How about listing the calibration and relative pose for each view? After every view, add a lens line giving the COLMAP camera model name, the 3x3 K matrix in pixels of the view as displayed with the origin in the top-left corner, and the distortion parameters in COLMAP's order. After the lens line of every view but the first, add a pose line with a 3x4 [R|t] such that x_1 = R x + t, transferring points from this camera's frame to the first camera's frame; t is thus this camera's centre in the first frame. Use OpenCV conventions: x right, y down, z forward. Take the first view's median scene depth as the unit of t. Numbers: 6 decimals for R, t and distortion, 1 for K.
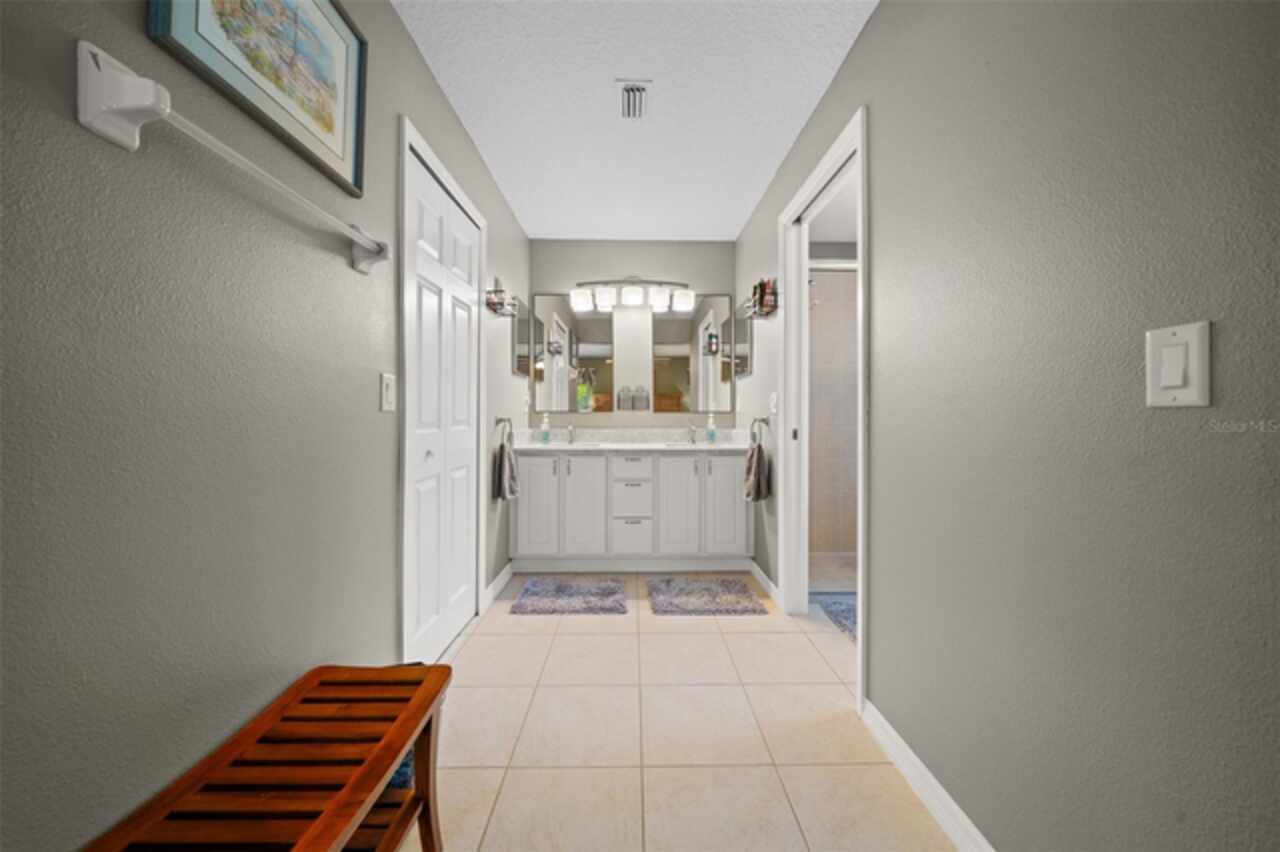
lens RADIAL K [[449.0, 0, 636.5], [0, 449.0, 415.7], [0, 0, 1]] dist [0.000785, 0.000036]
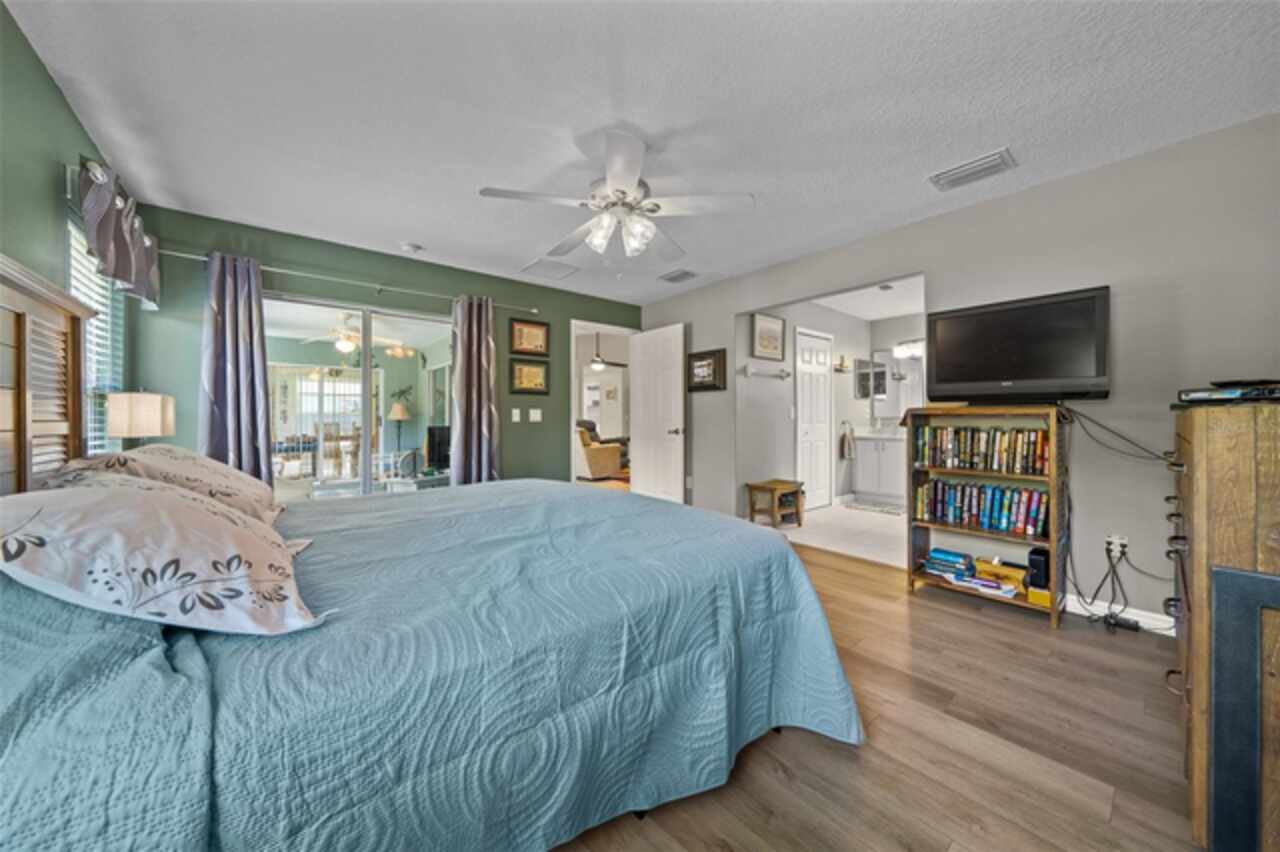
lens RADIAL K [[442.3, 0, 637.4], [0, 442.3, 423.5], [0, 0, 1]] dist [-0.001608, -0.000101]
pose [[0.630112, 0.002605, -0.776500, 0.704472], [0.003879, 0.999971, 0.006503, -0.001076], [0.776494, -0.007110, 0.630084, -1.083552]]
